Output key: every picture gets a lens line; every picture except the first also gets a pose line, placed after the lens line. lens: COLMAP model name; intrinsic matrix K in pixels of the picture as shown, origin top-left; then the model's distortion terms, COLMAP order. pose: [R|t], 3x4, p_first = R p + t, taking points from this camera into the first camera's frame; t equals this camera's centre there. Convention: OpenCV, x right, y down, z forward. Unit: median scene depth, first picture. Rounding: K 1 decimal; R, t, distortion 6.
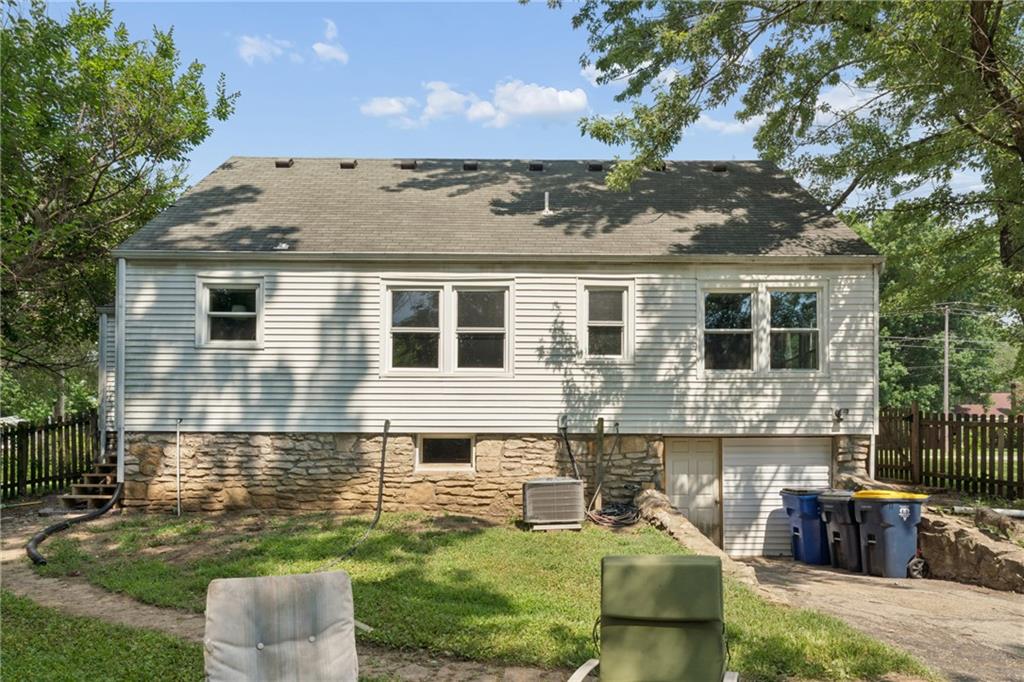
lens RADIAL K [[564.0, 0, 511.6], [0, 564.0, 341.0], [0, 0, 1]] dist [0.001900, 0.001899]
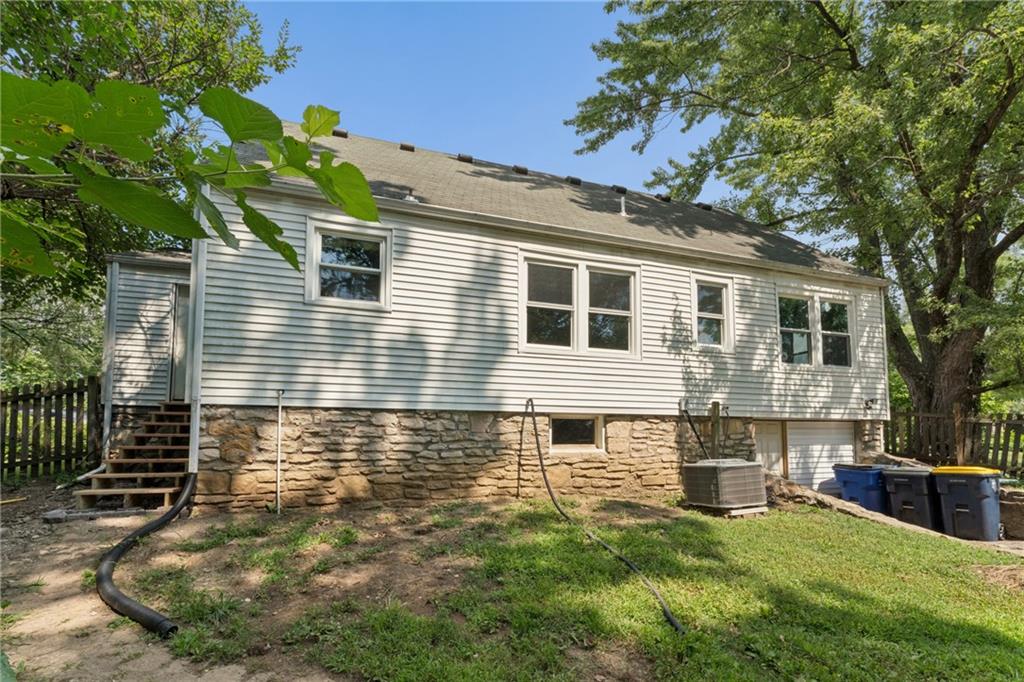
lens RADIAL K [[413.8, 0, 512.3], [0, 413.8, 343.3], [0, 0, 1]] dist [0.000262, 0.000011]
pose [[0.958837, 0.062764, 0.276935, -0.433706], [-0.059505, 0.998024, -0.020164, 0.063127], [-0.277653, 0.002855, 0.960677, 0.344005]]
